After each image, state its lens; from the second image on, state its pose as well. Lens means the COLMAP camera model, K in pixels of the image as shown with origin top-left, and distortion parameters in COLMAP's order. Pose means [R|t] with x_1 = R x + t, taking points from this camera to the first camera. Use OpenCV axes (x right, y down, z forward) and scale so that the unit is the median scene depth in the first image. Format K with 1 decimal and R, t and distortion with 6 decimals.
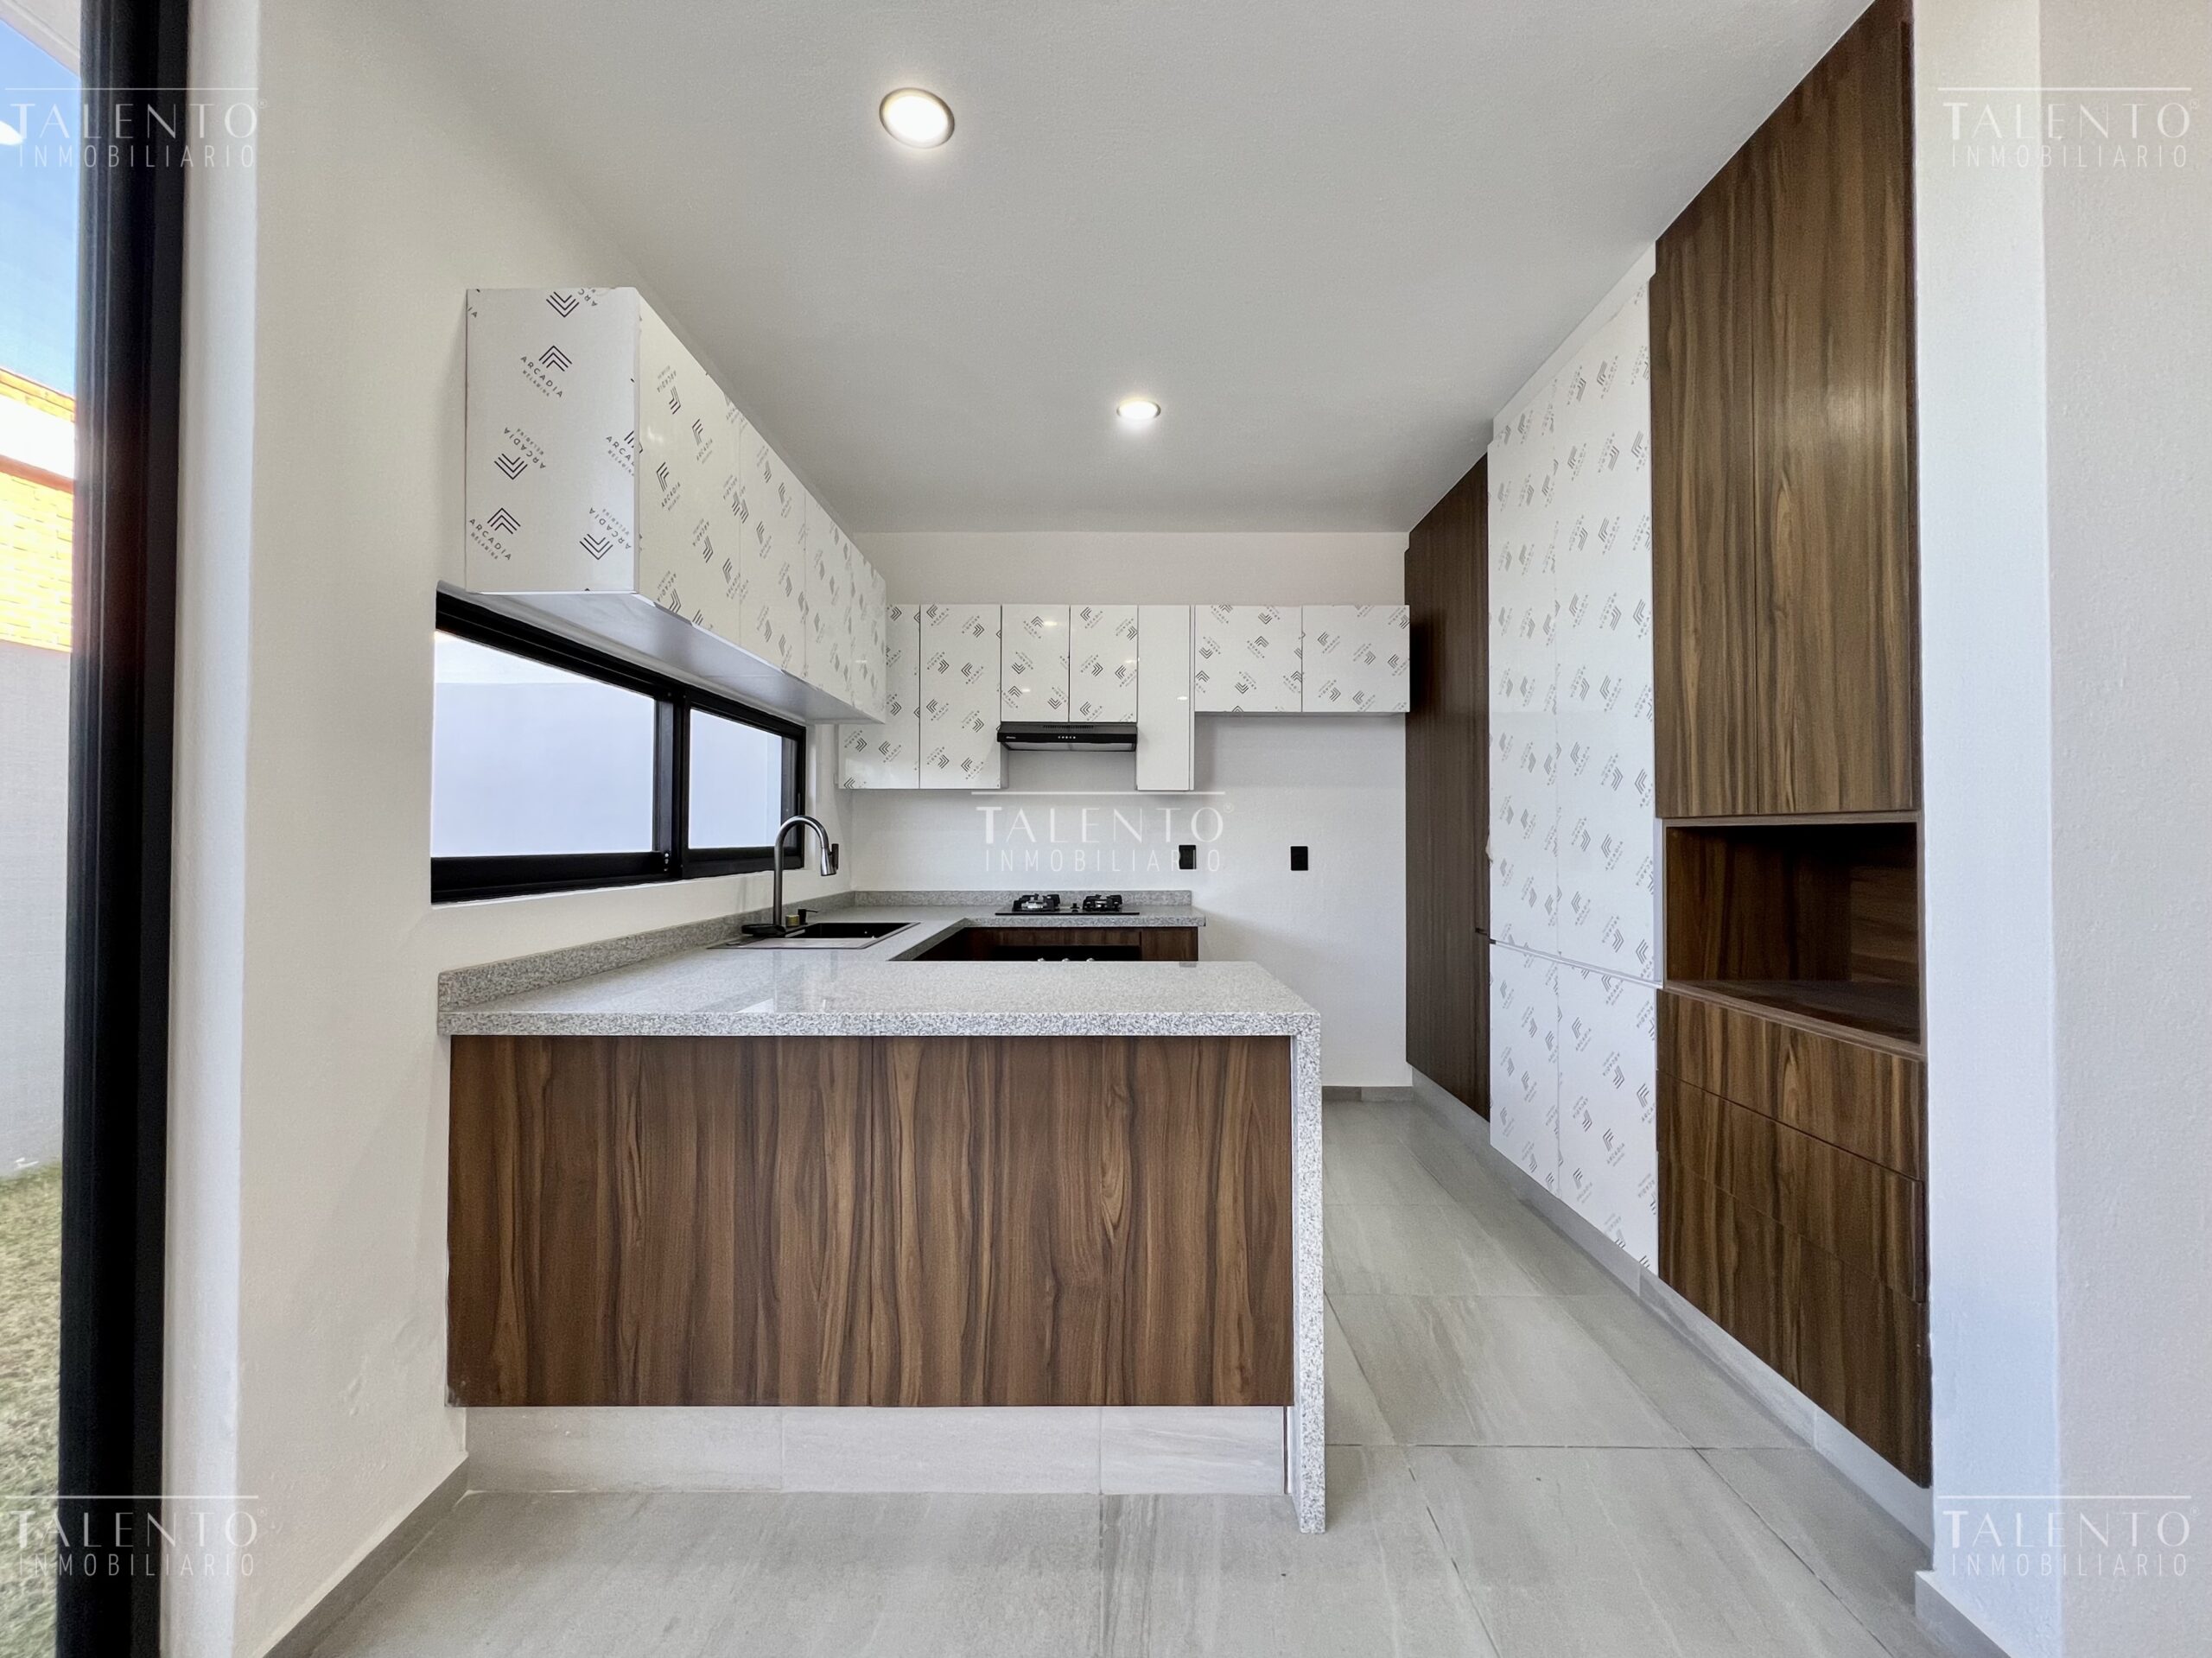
lens RADIAL K [[897.7, 0, 1102.3], [0, 897.7, 826.2], [0, 0, 1]] dist [-0.001066, 0.000936]
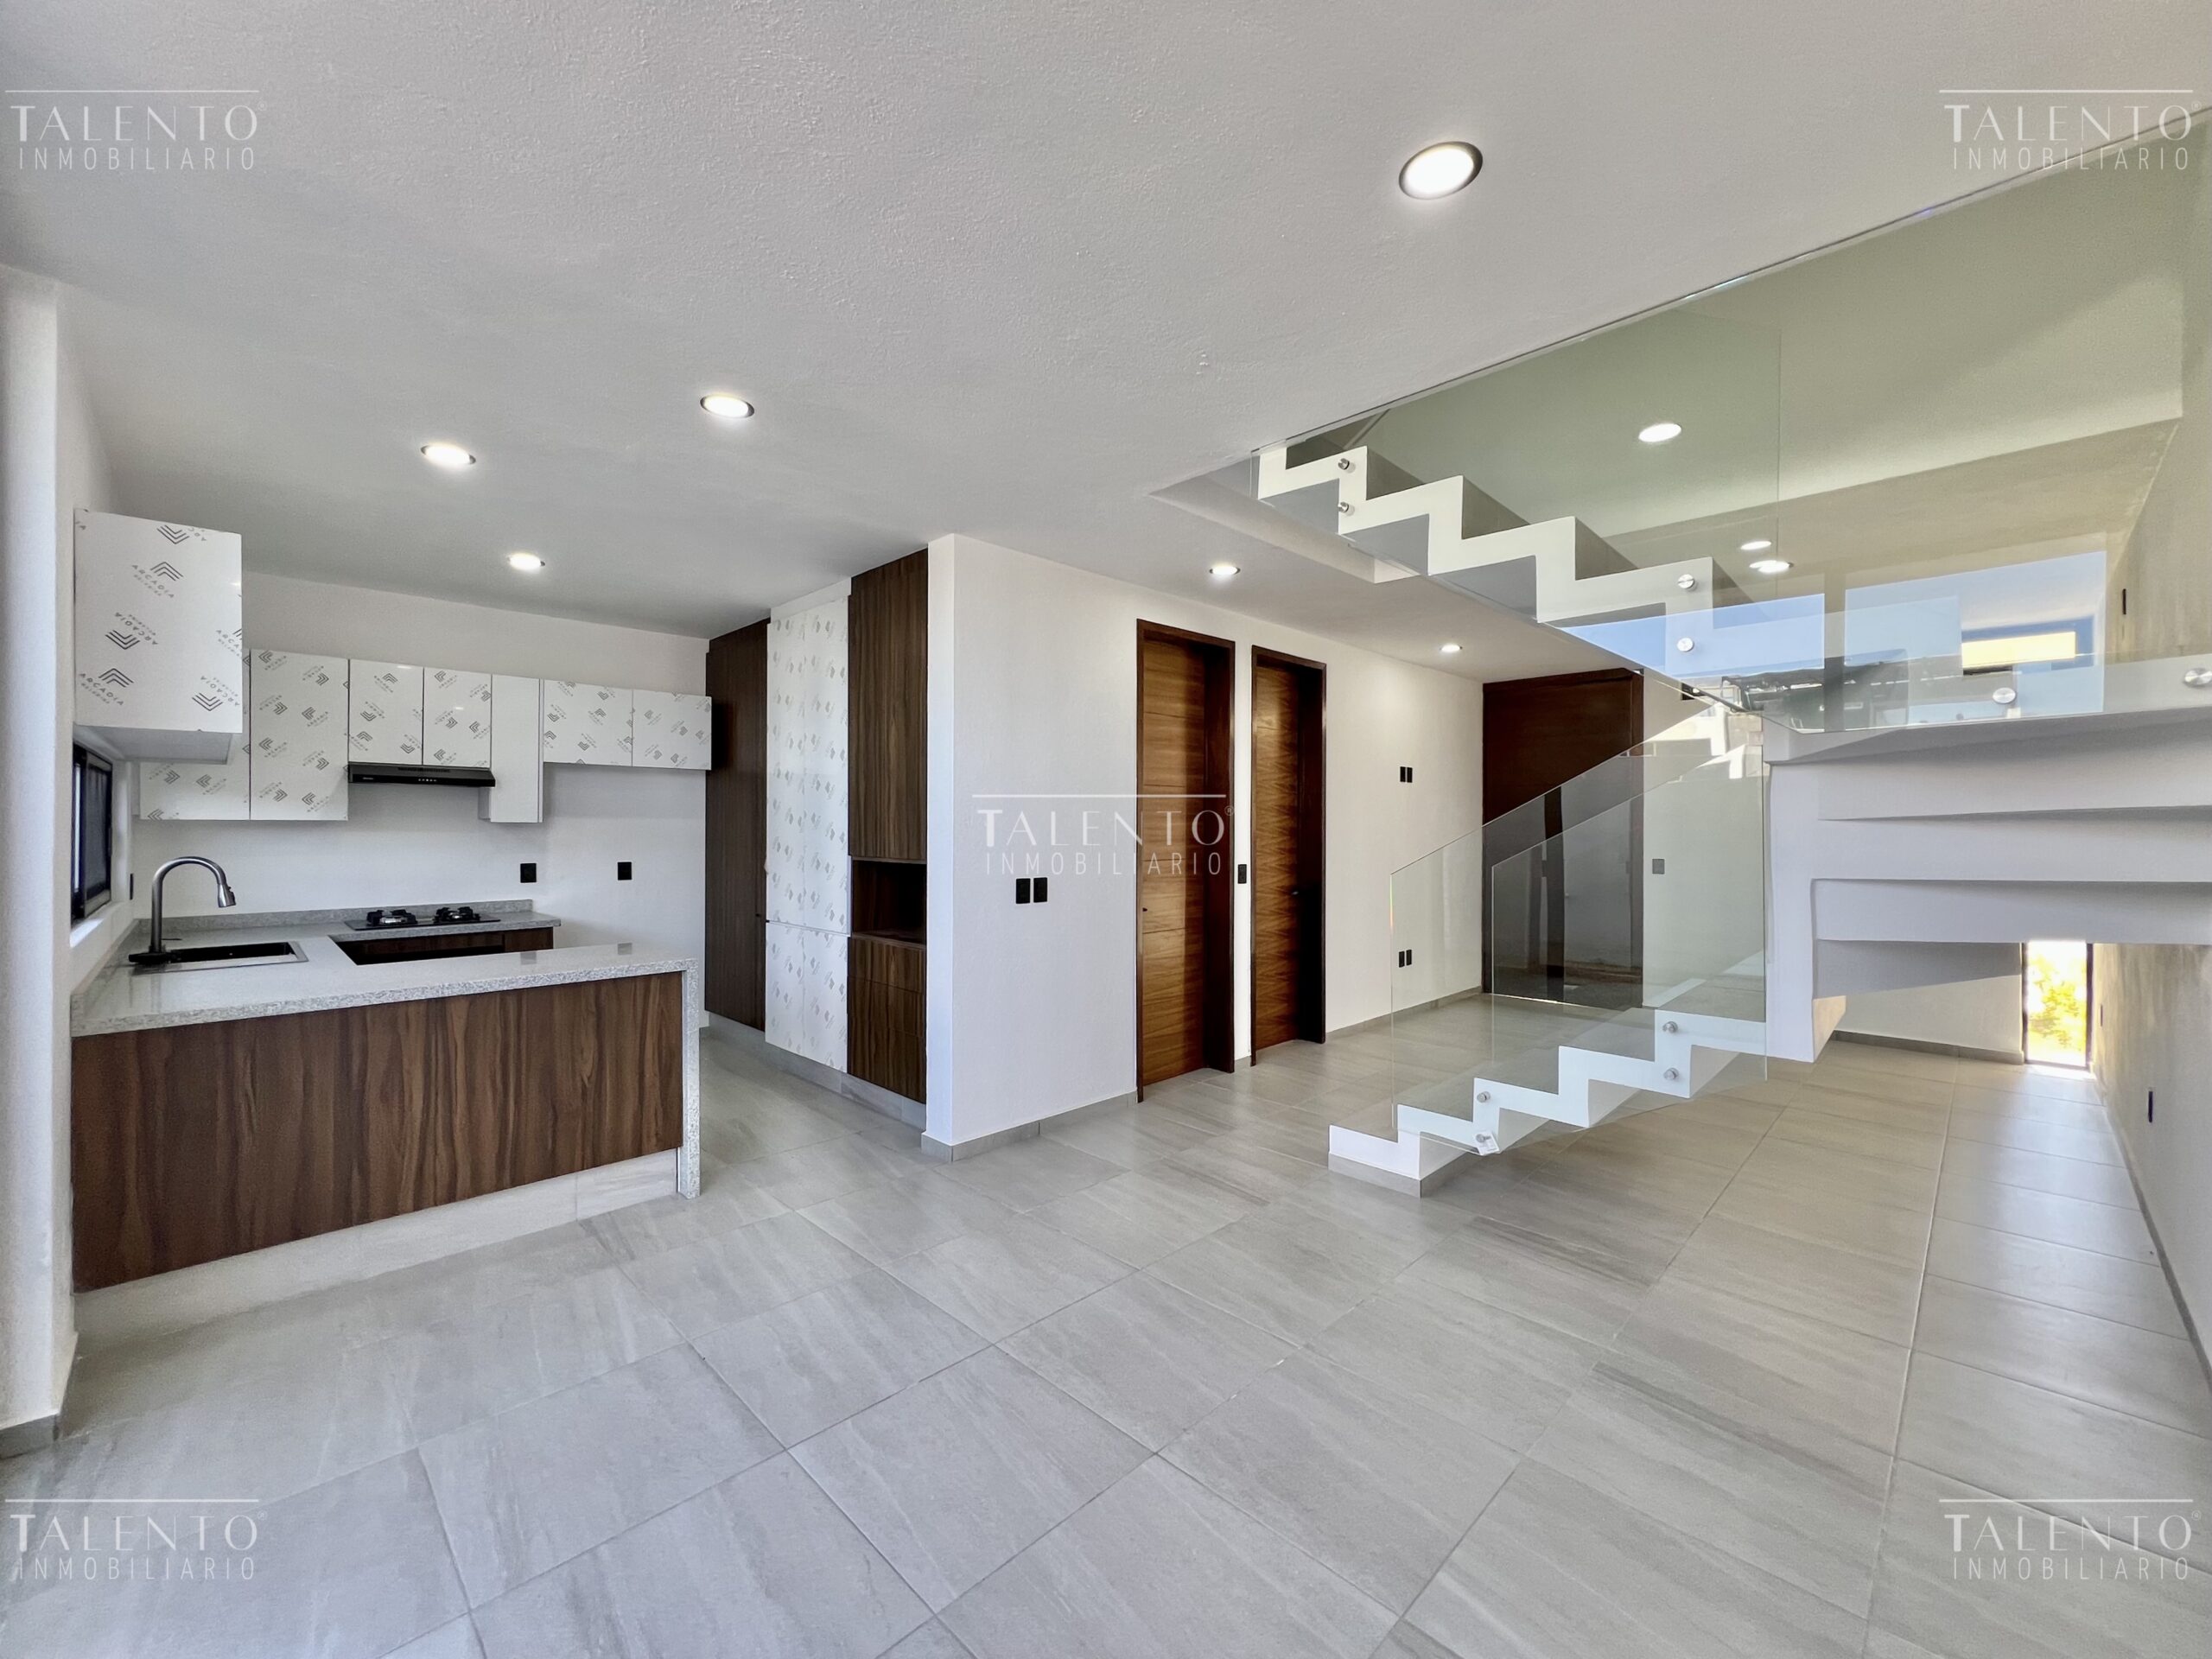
lens RADIAL K [[897.8, 0, 1102.3], [0, 897.8, 826.7], [0, 0, 1]] dist [-0.001066, 0.000936]
pose [[0.706811, 0.000854, 0.707402, -0.443856], [-0.012502, 0.999858, 0.011285, -0.106981], [-0.707292, -0.016821, 0.706722, -0.895385]]
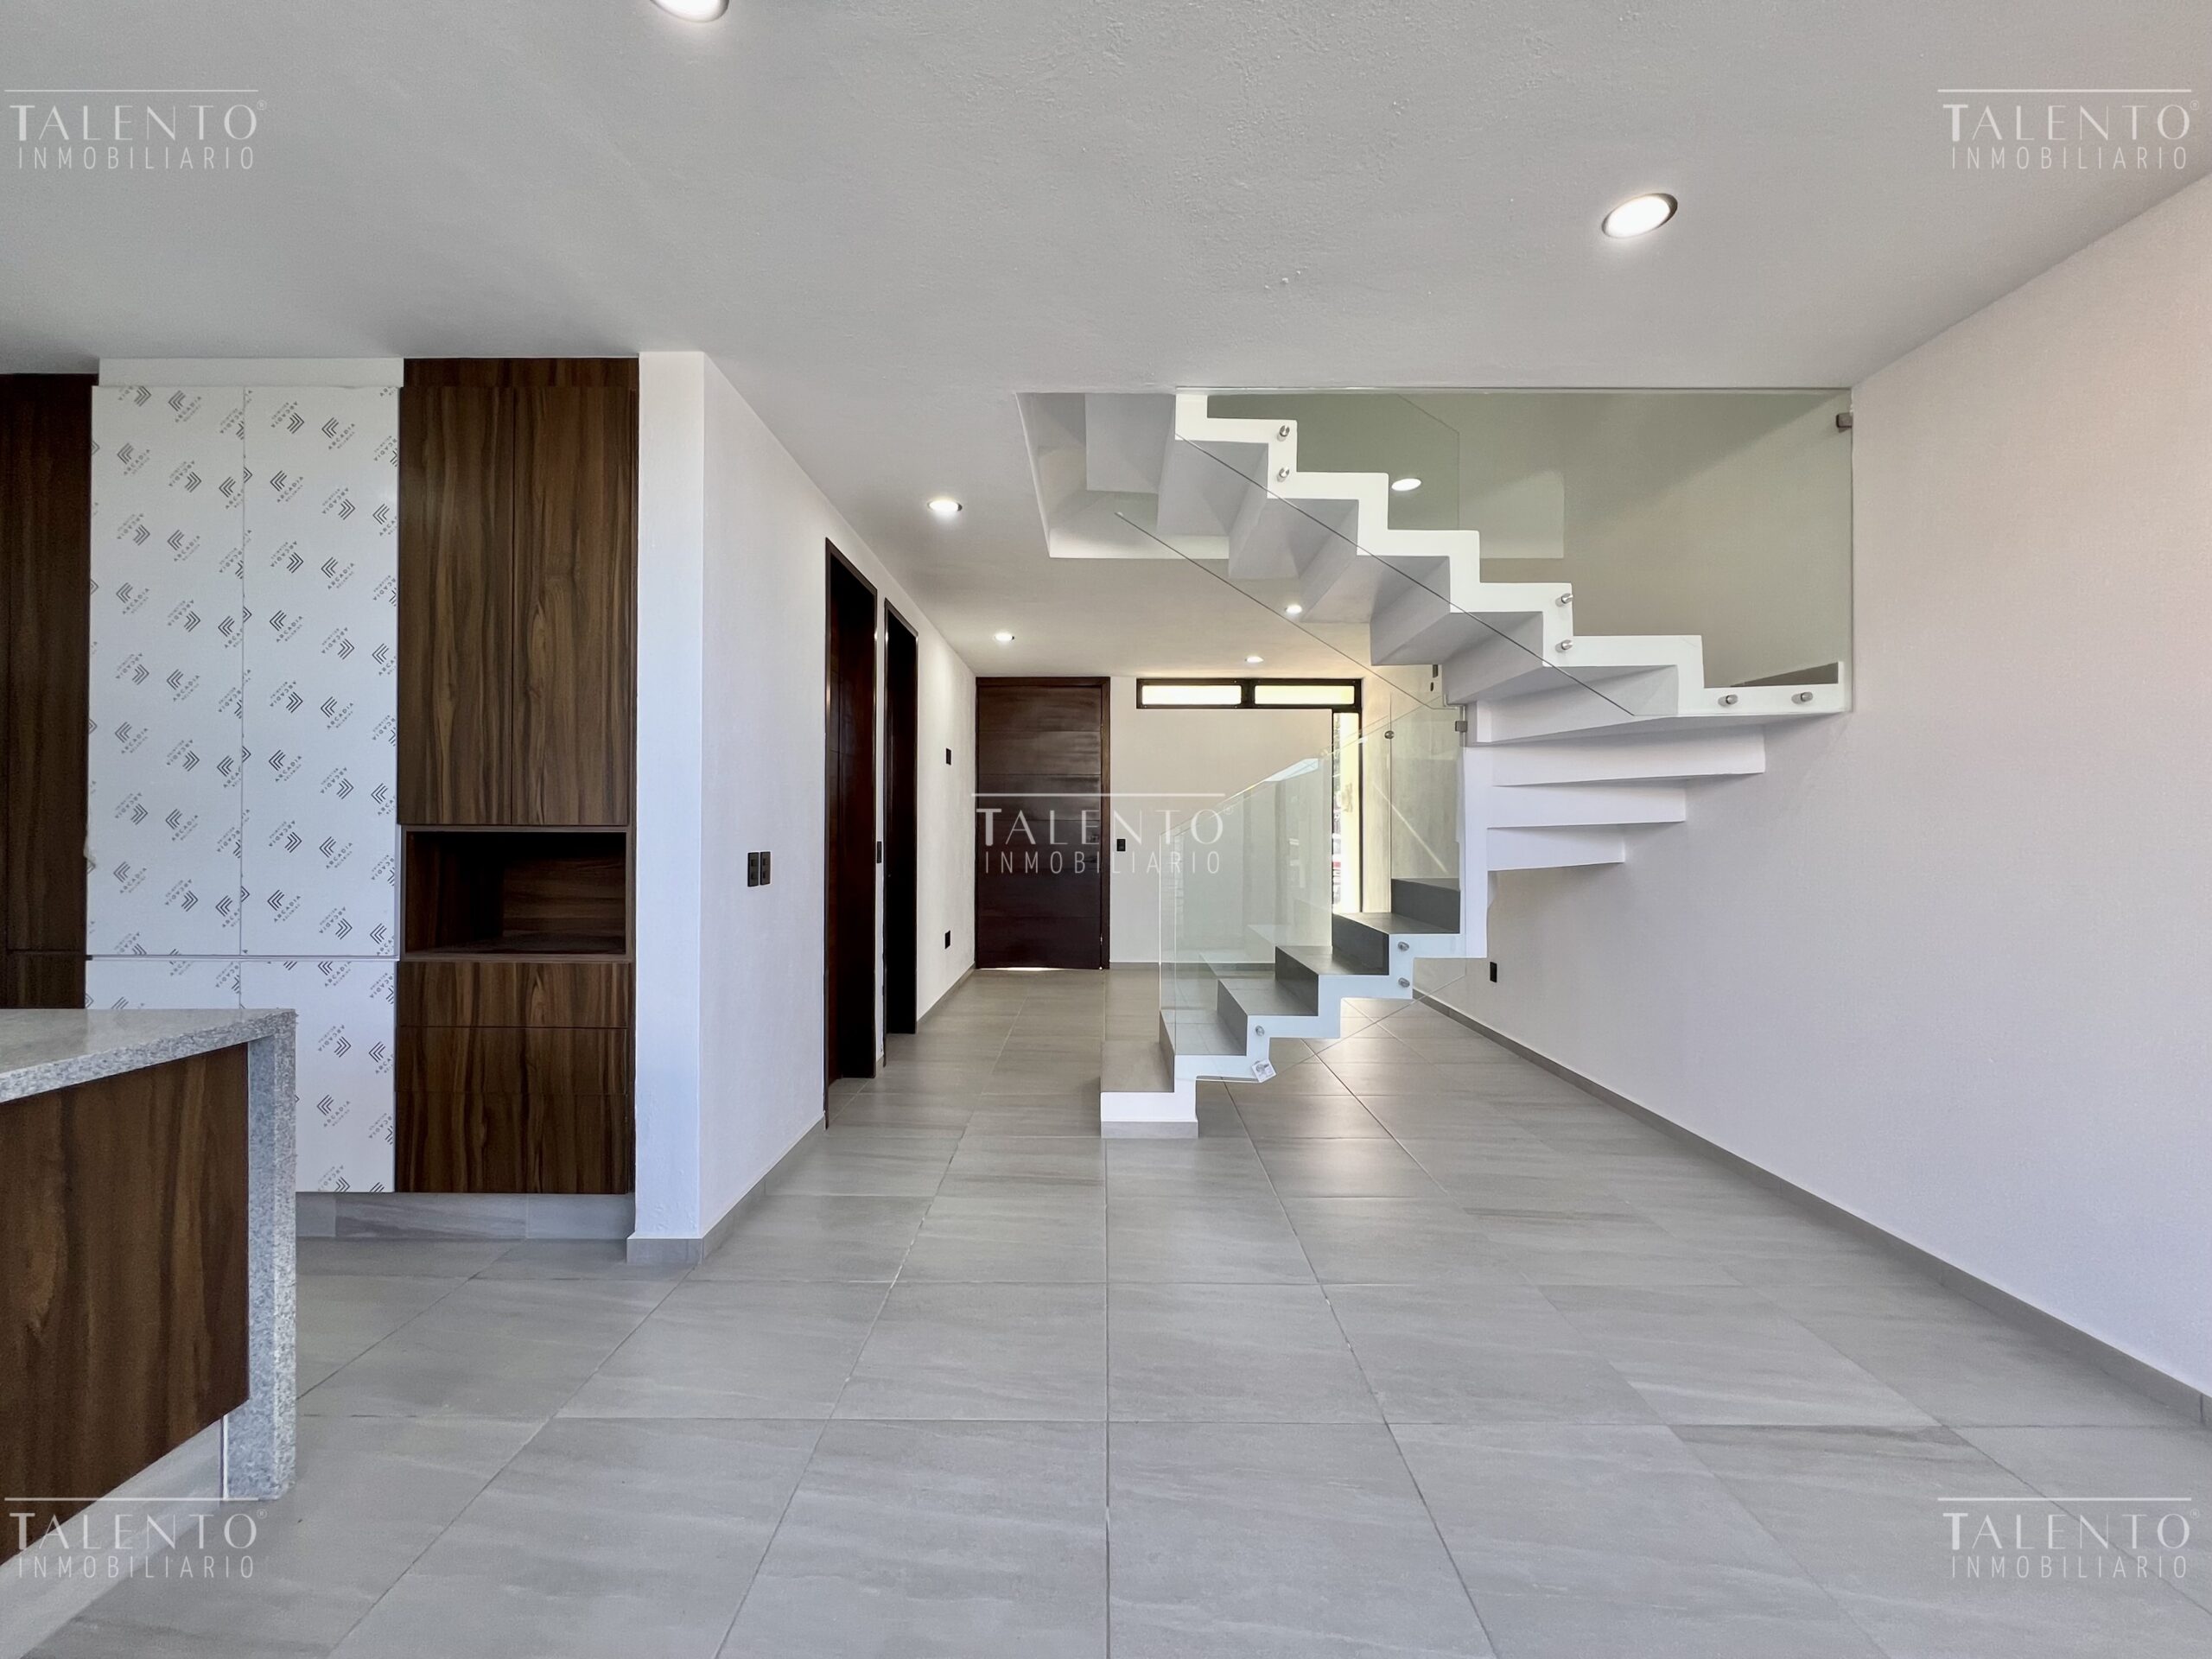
lens RADIAL K [[897.8, 0, 1102.3], [0, 897.8, 826.7], [0, 0, 1]] dist [-0.001066, 0.000936]
pose [[-0.001593, 0.004517, 0.999989, -0.625192], [-0.016815, 0.999848, -0.004543, -0.016148], [-0.999857, -0.016822, -0.001517, 0.026830]]
